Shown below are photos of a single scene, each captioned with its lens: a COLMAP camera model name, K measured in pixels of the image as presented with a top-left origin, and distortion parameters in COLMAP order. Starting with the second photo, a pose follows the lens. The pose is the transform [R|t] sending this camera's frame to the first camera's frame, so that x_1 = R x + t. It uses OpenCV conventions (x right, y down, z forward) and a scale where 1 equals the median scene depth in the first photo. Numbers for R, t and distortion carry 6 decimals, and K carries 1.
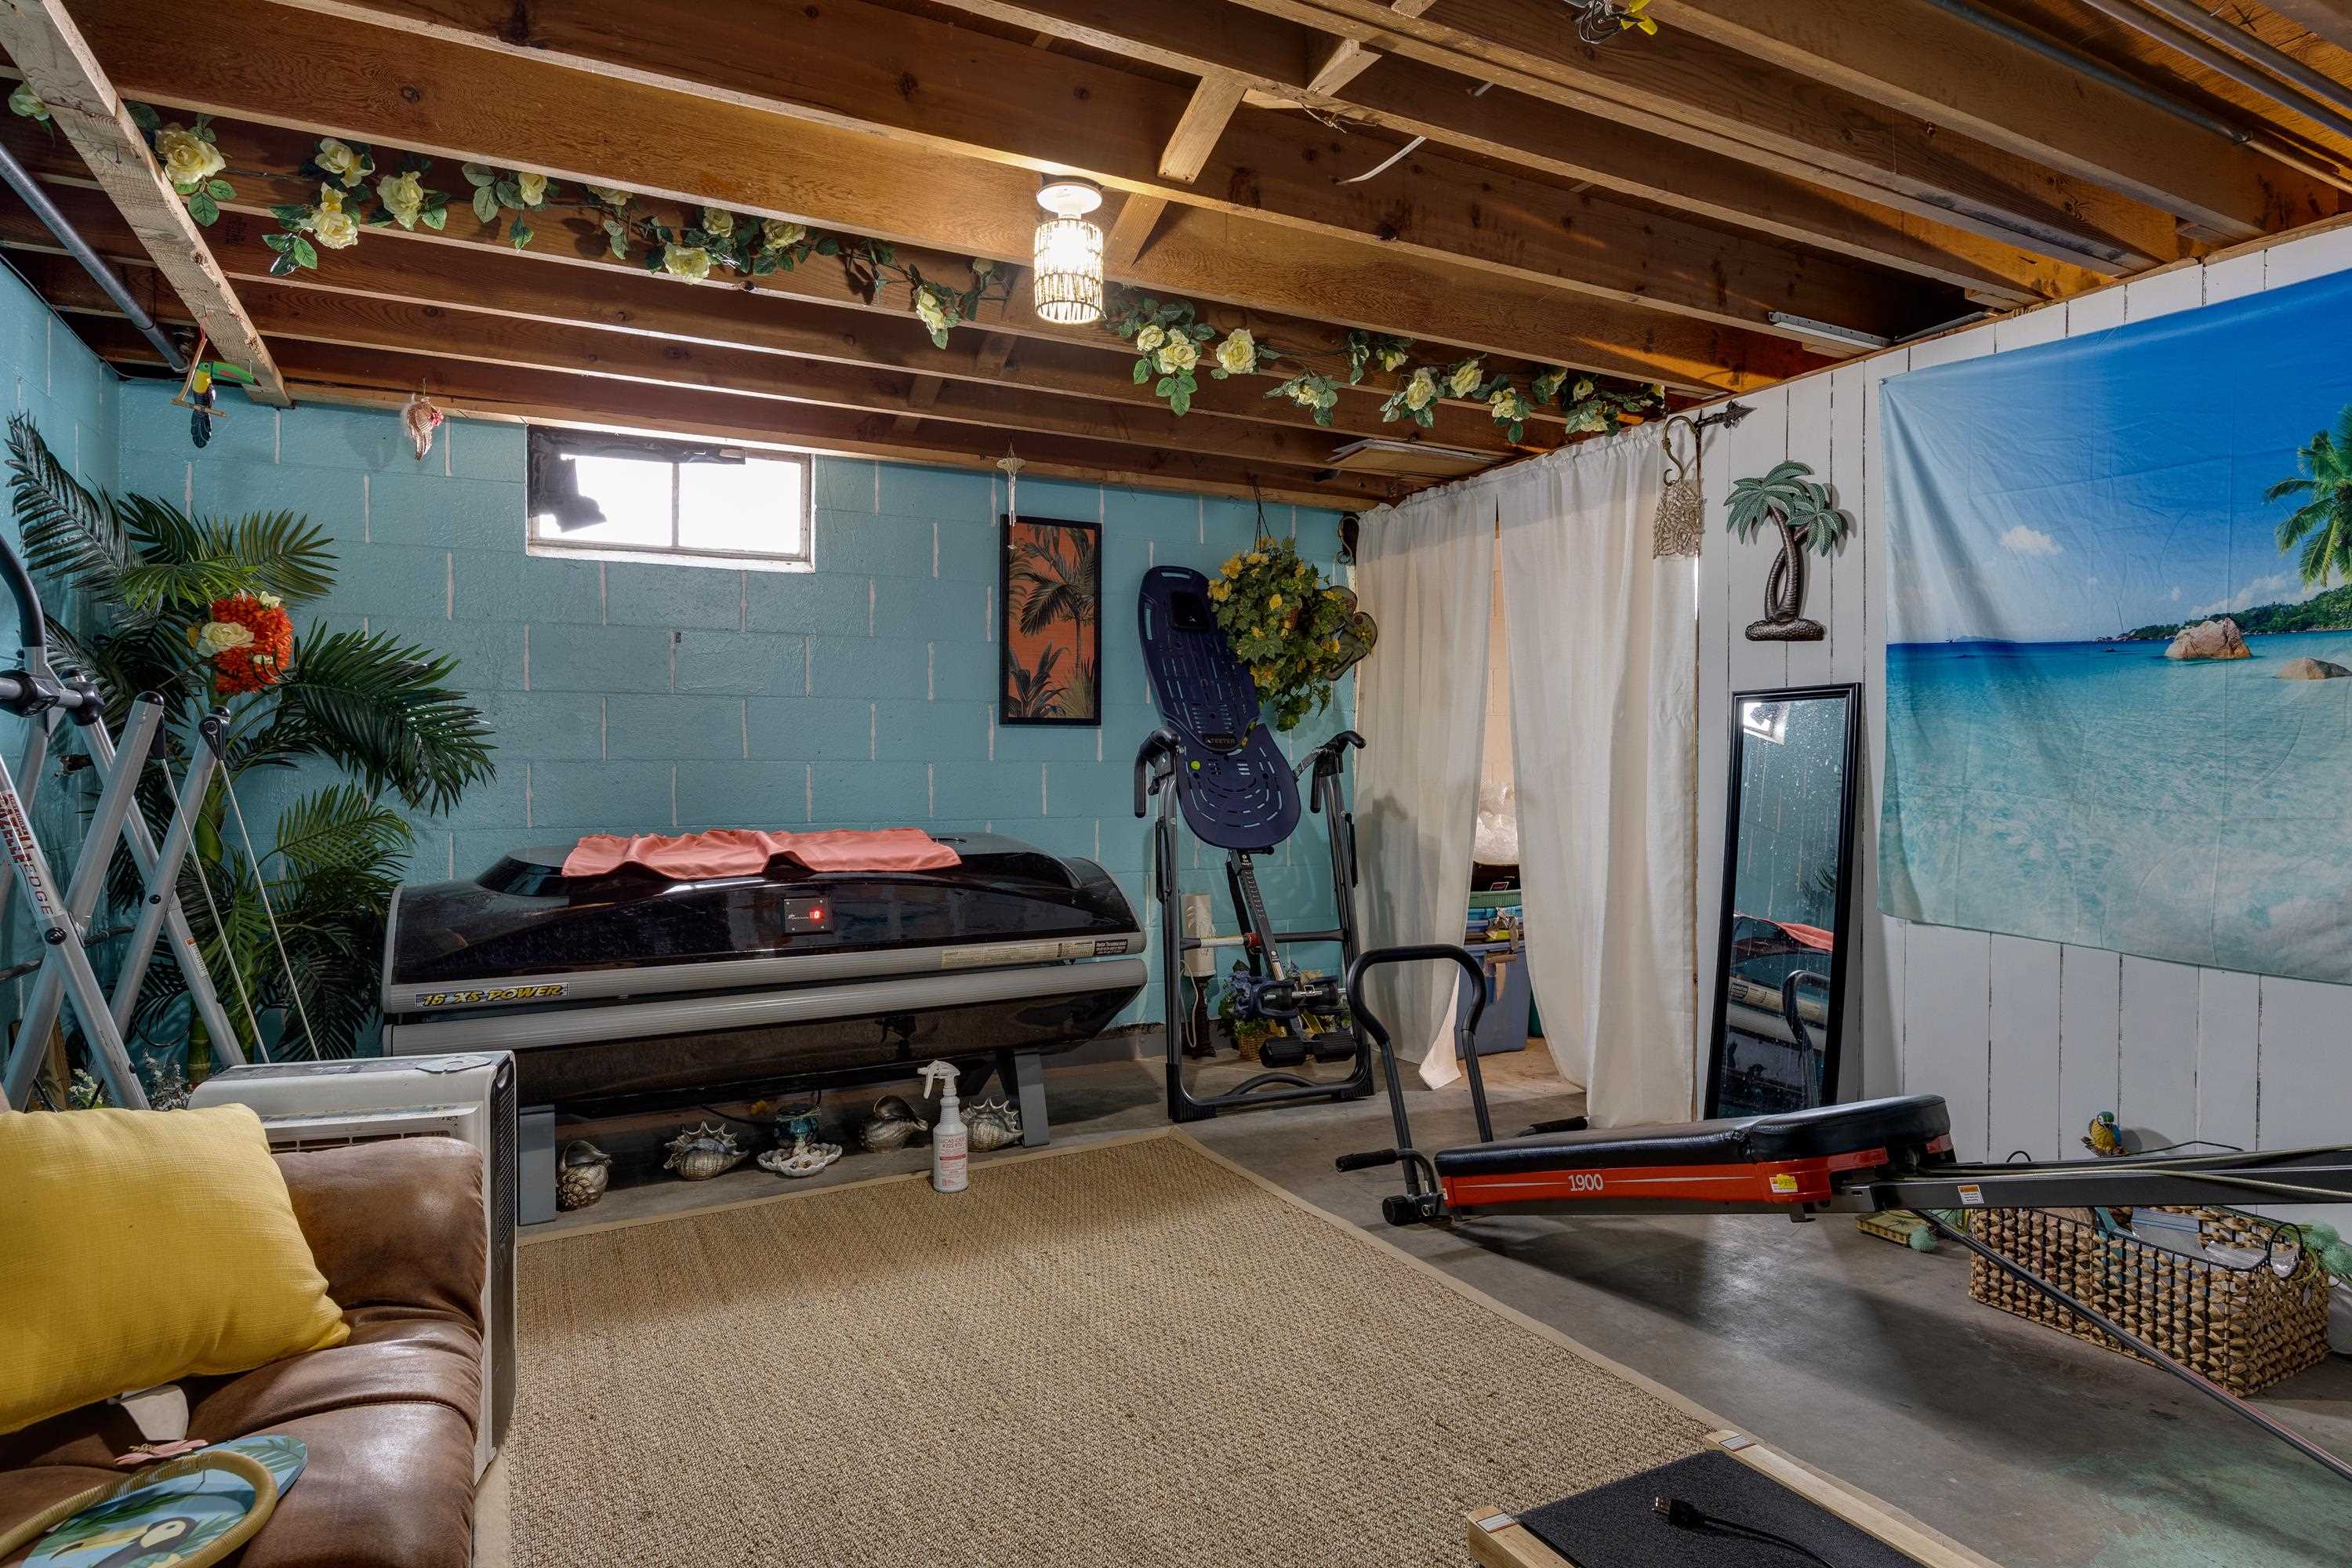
lens RADIAL K [[1269.6, 0, 1172.5], [0, 1269.6, 782.3], [0, 0, 1]] dist [-0.004961, -0.000455]
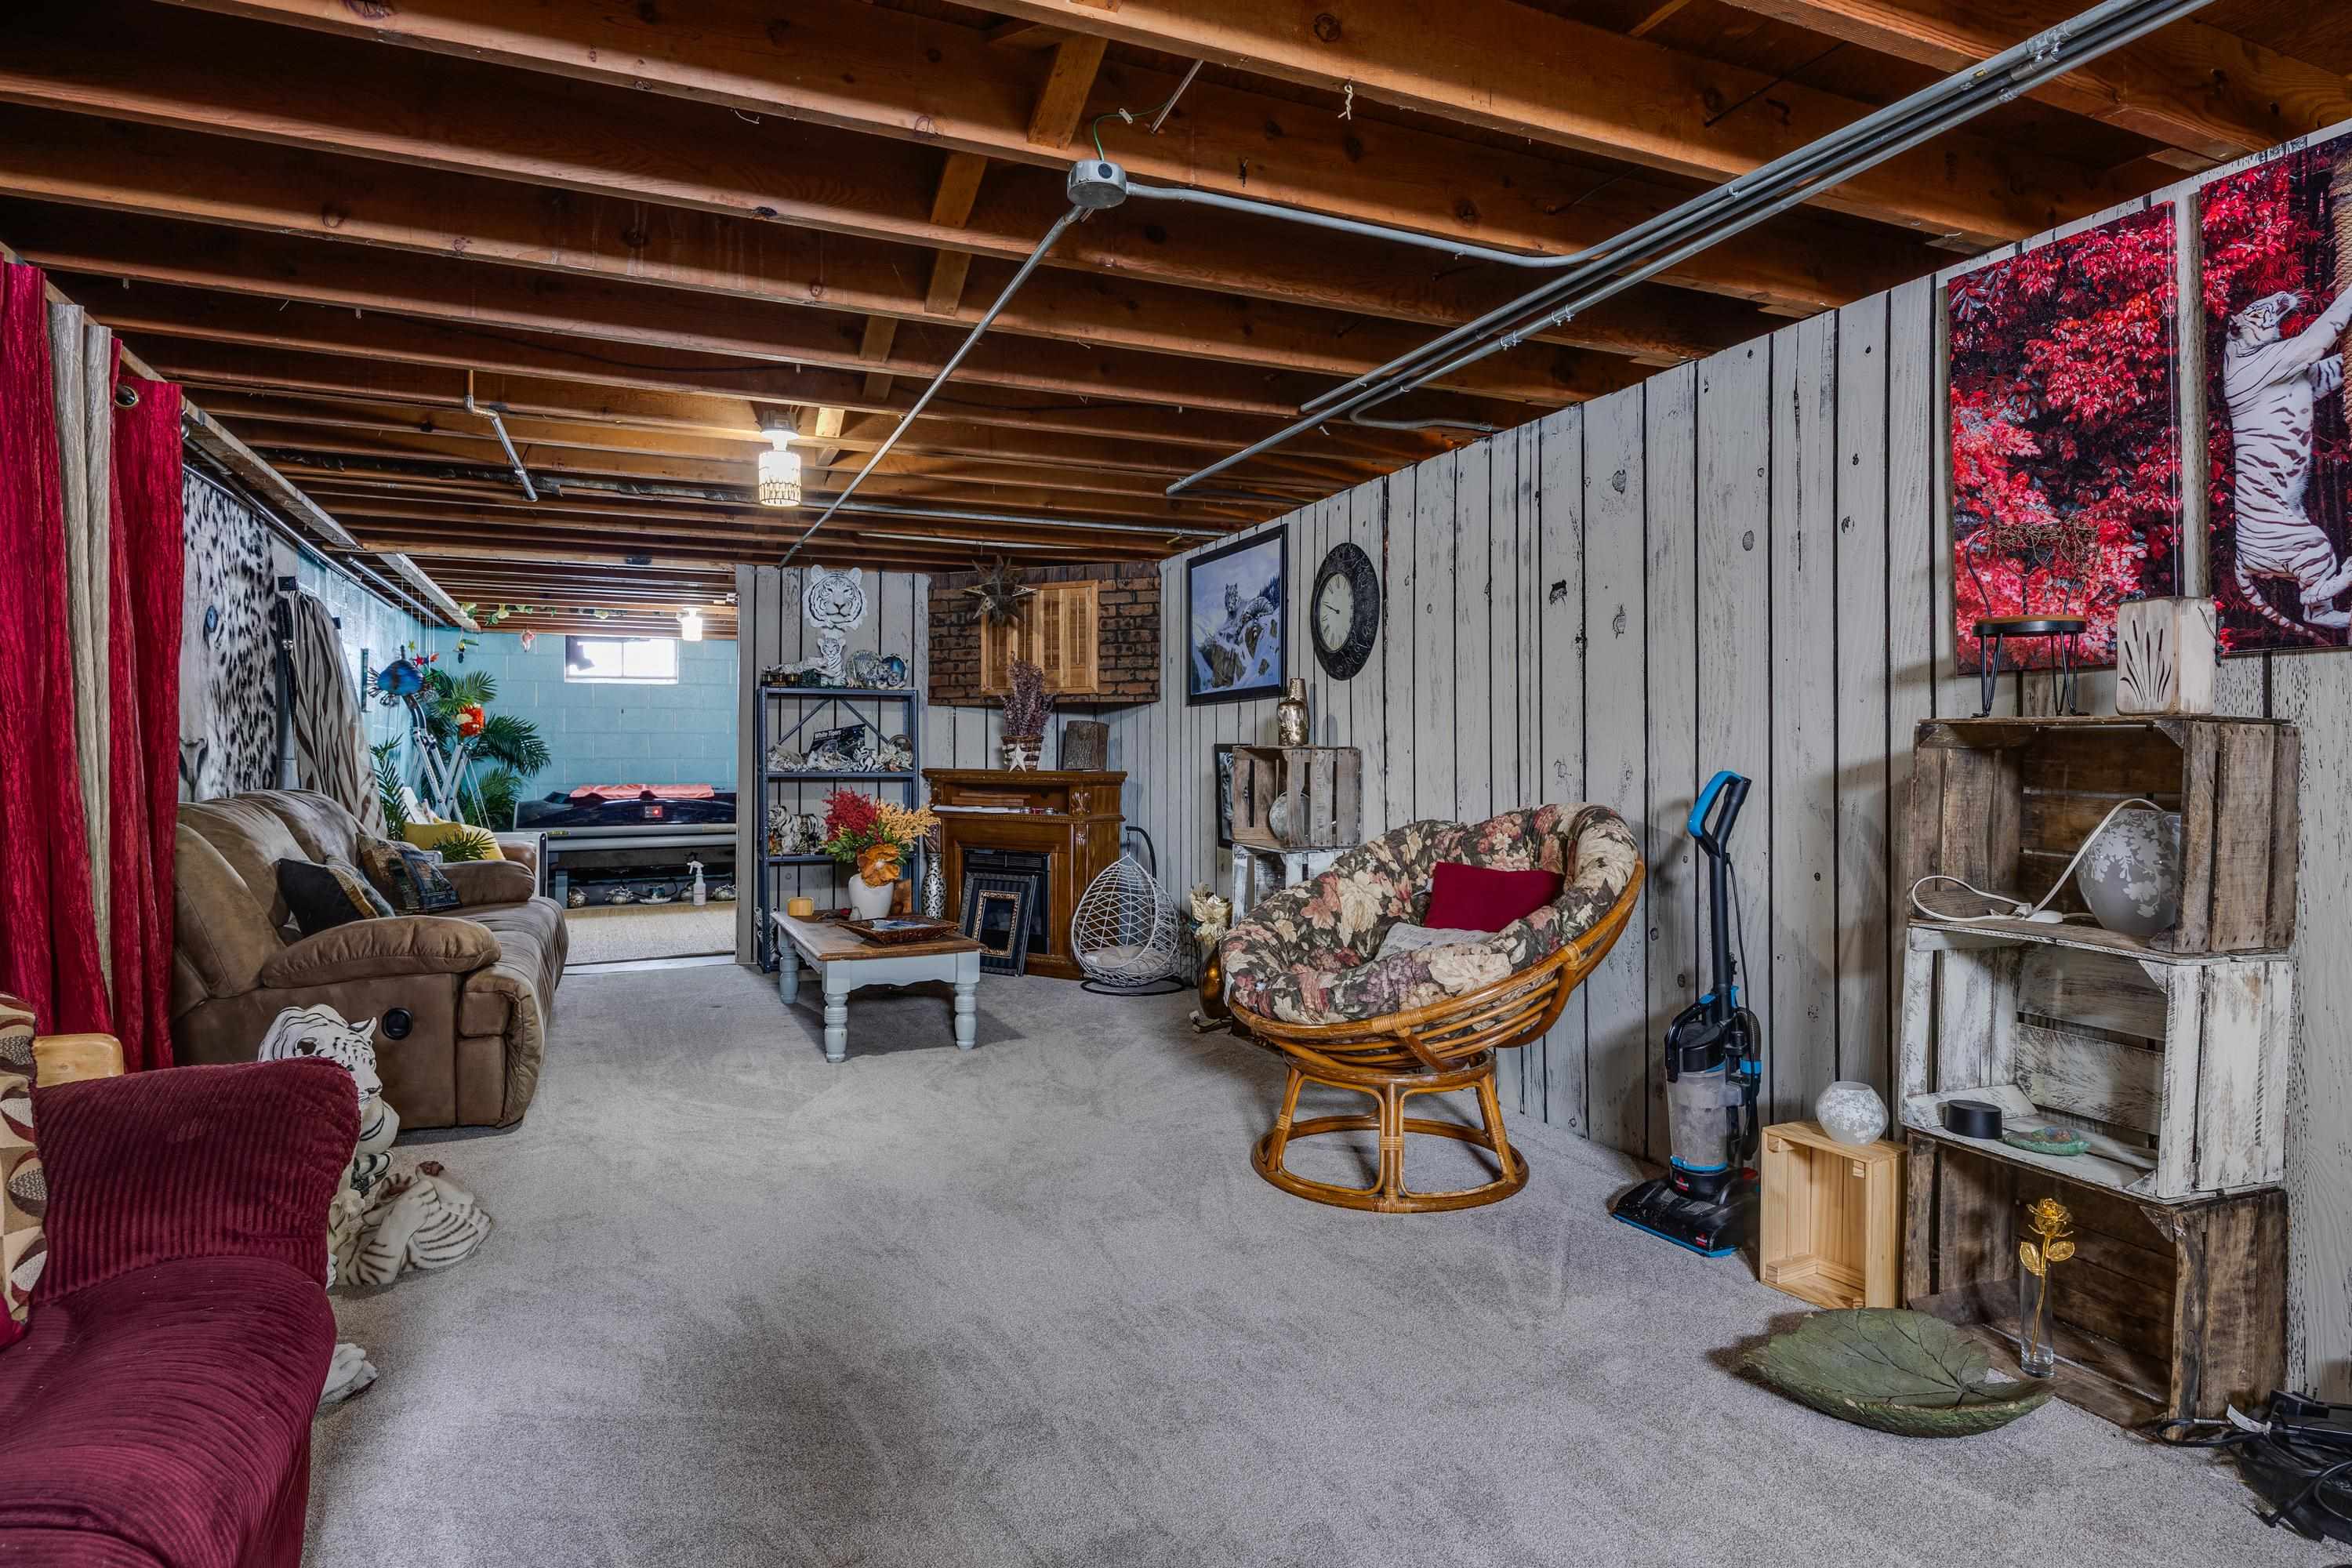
lens RADIAL K [[1253.4, 0, 1179.2], [0, 1253.4, 774.1], [0, 0, 1]] dist [-0.016645, 0.002516]
pose [[0.998589, 0.002234, -0.053053, 1.068448], [-0.002412, 0.999992, -0.003291, 0.023074], [0.053045, 0.003414, 0.998586, -1.800037]]
